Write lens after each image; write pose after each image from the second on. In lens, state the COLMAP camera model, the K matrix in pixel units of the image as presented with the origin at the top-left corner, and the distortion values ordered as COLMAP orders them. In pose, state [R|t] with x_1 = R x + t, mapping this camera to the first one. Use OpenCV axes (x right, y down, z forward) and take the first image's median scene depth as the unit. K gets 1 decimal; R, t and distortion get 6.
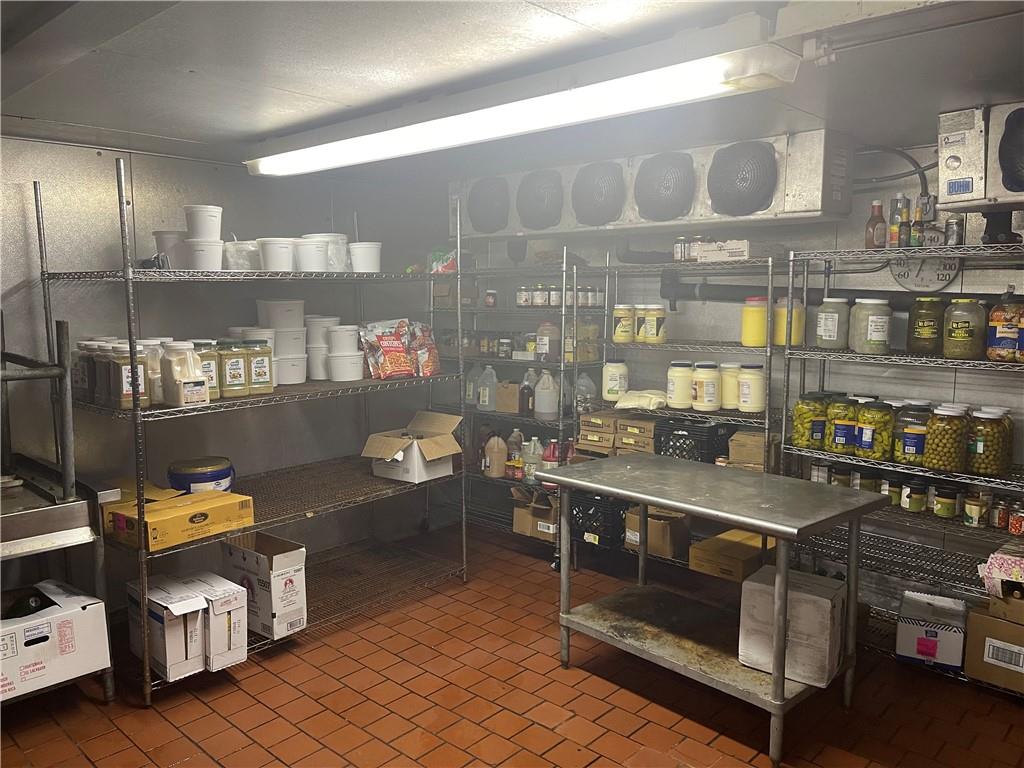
lens RADIAL K [[783.7, 0, 512.0], [0, 783.7, 384.0], [0, 0, 1]] dist [0.013110, -0.000592]
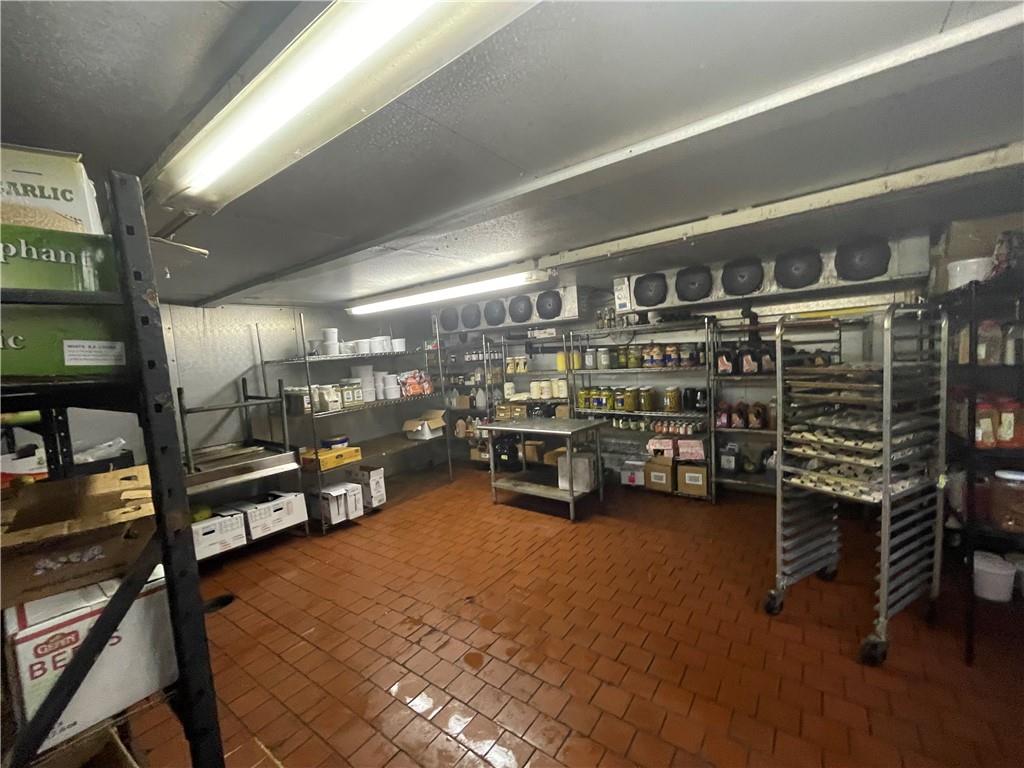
lens RADIAL K [[410.2, 0, 512.0], [0, 410.2, 384.0], [0, 0, 1]] dist [-0.000338, -0.000007]
pose [[0.990793, -0.077362, 0.111105, 0.005146], [0.082412, 0.995730, -0.041598, 0.036957], [-0.107413, 0.050372, 0.992938, -0.277370]]
